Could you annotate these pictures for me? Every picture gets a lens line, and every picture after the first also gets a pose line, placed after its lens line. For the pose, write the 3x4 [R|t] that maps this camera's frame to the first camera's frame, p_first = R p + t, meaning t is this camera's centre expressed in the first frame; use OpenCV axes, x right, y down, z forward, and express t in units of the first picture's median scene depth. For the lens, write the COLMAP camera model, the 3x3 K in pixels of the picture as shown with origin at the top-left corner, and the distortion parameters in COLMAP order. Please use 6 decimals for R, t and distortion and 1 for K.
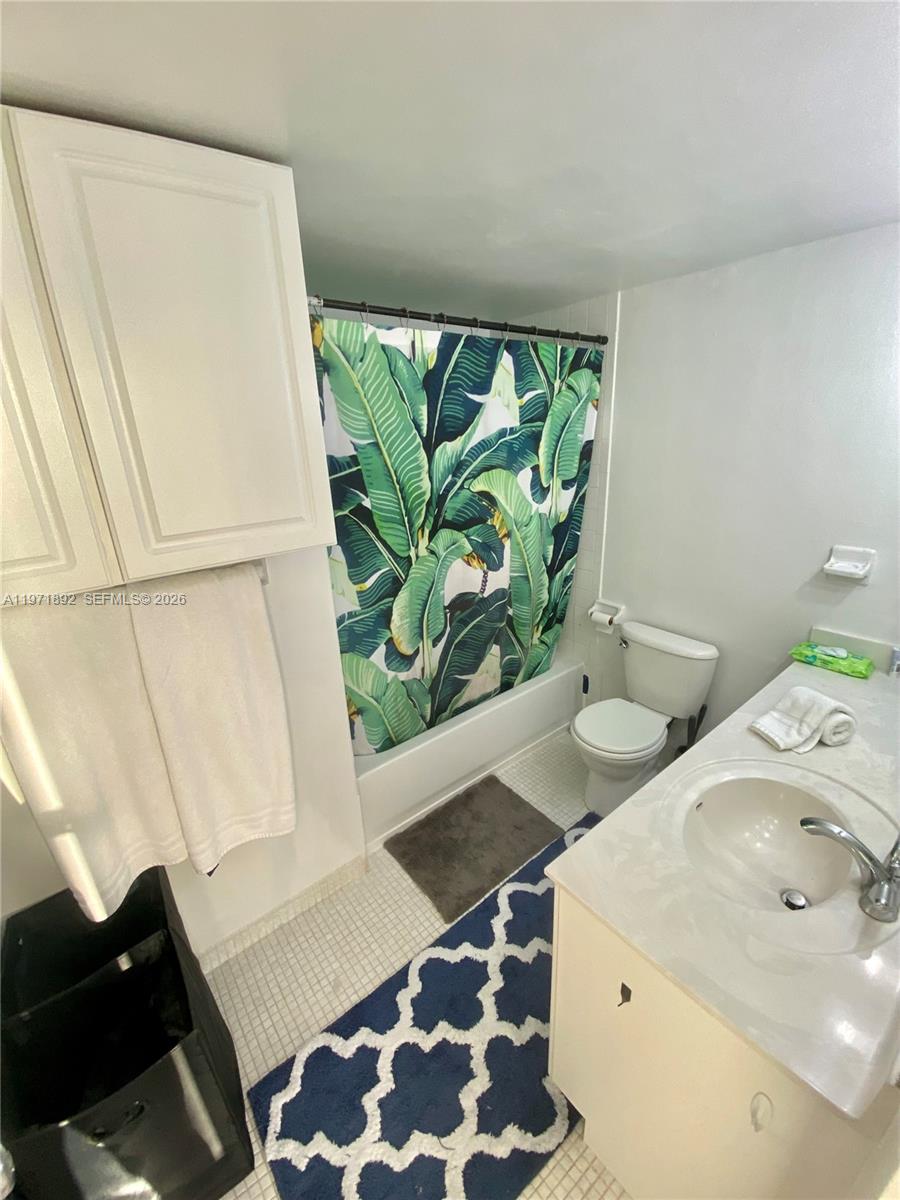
lens RADIAL K [[472.2, 0, 450.0], [0, 472.2, 600.0], [0, 0, 1]] dist [-0.001206, -0.000386]
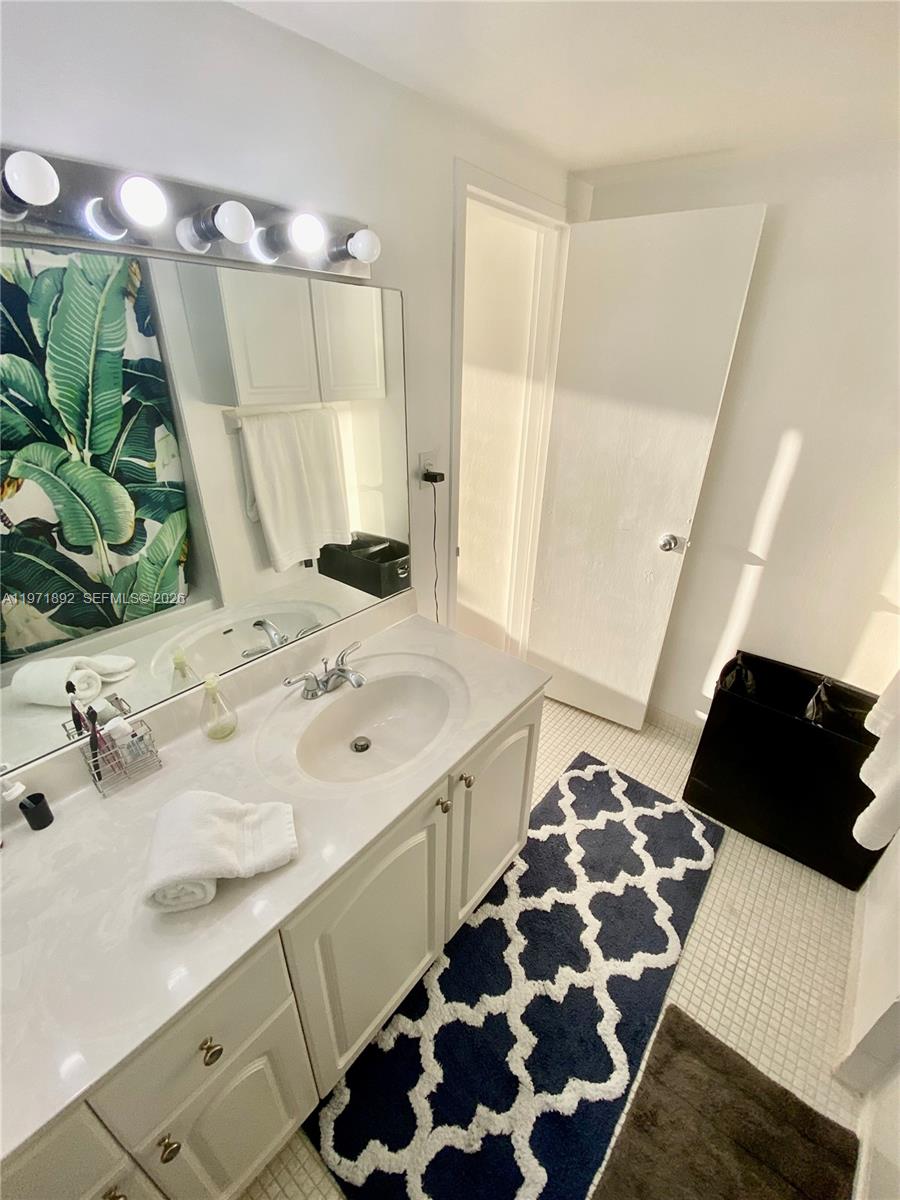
lens RADIAL K [[472.2, 0, 450.0], [0, 472.2, 600.0], [0, 0, 1]] dist [-0.001206, -0.000386]
pose [[-0.978543, 0.133786, -0.156699, 0.473255], [-0.016722, 0.706443, 0.707573, -0.407560], [0.205362, 0.695011, -0.689047, 1.218346]]
